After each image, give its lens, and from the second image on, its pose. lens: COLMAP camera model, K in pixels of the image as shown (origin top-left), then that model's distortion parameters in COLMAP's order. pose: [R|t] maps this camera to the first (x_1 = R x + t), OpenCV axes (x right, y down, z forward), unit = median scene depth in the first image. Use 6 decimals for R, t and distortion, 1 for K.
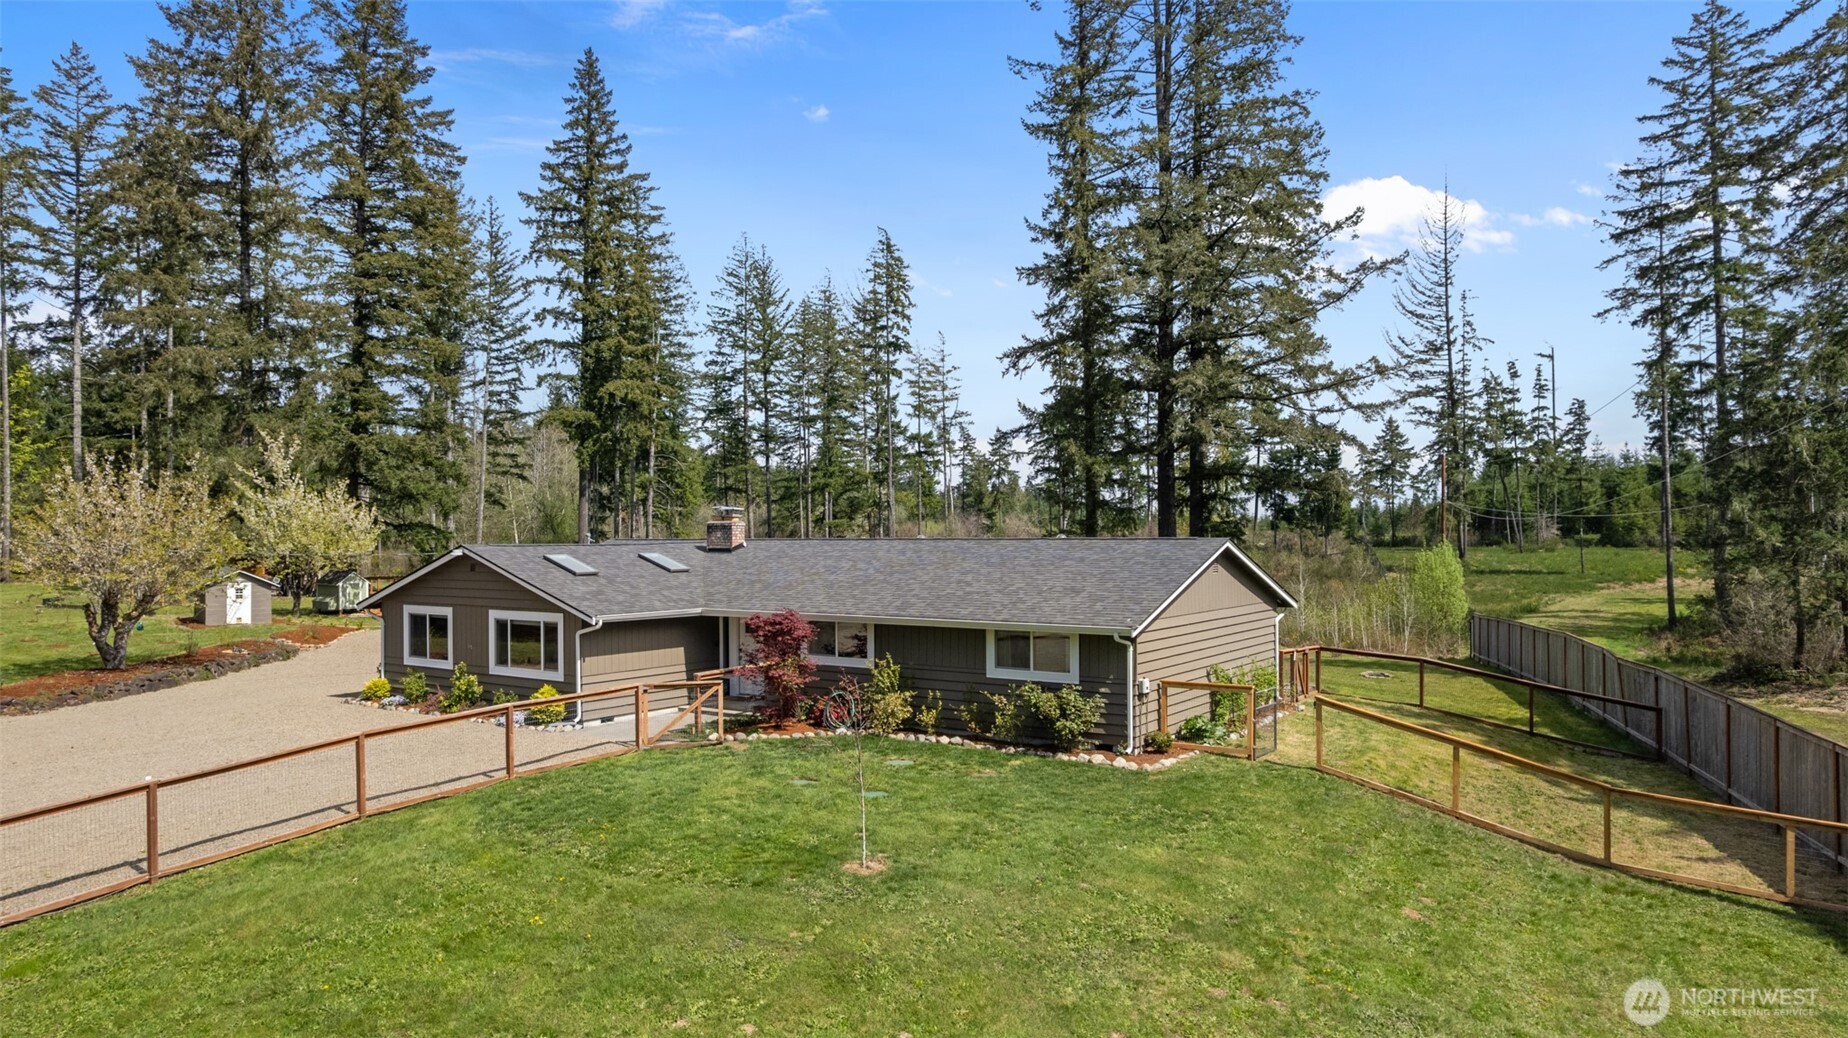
lens RADIAL K [[1239.8, 0, 924.0], [0, 1239.8, 519.0], [0, 0, 1]] dist [-0.033068, 0.000610]
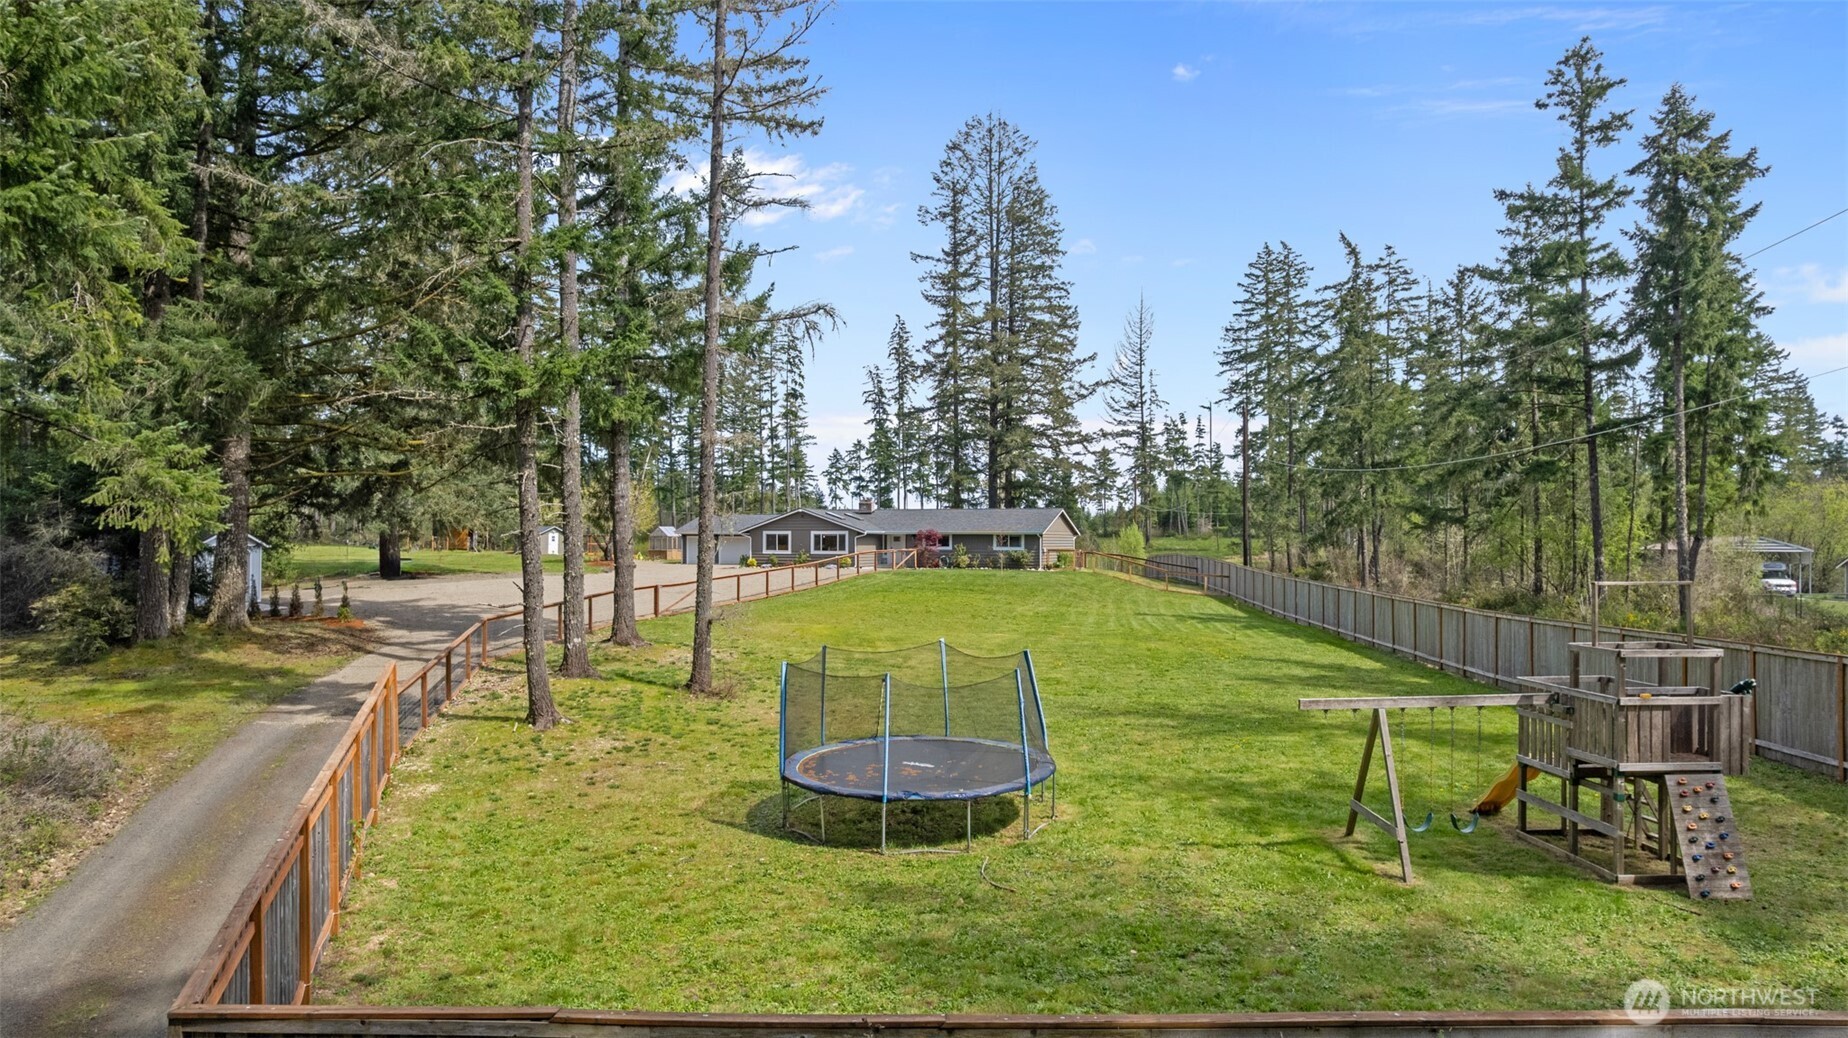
lens RADIAL K [[1239.8, 0, 924.0], [0, 1239.8, 519.0], [0, 0, 1]] dist [-0.033068, 0.000610]
pose [[0.975225, 0.012754, 0.220845, -0.296006], [-0.011899, 0.999916, -0.005201, 0.023380], [-0.220893, 0.002444, 0.975295, -0.741314]]
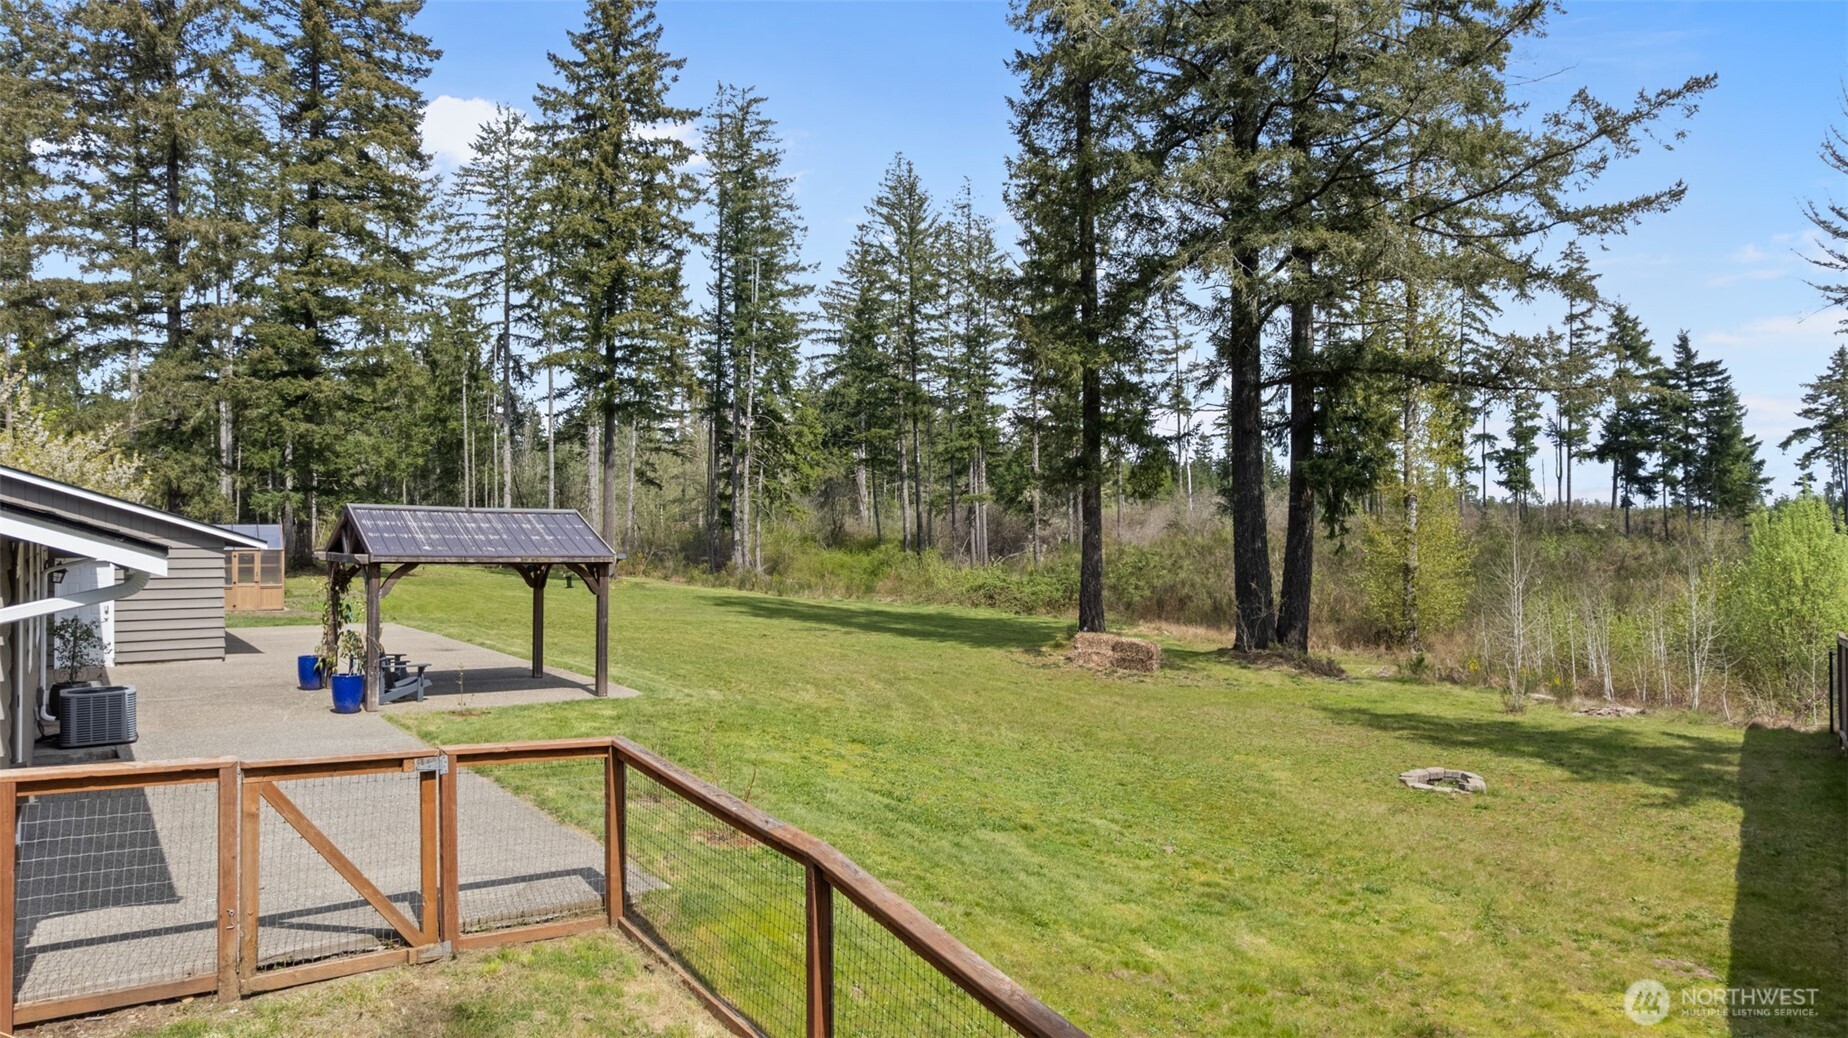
lens RADIAL K [[1207.9, 0, 924.0], [0, 1207.9, 519.0], [0, 0, 1]] dist [-0.022506, 0.000231]
pose [[0.944046, -0.005849, -0.329763, 0.229653], [0.005471, 0.999983, -0.002072, 0.028359], [0.329770, 0.000152, 0.944061, 0.397847]]
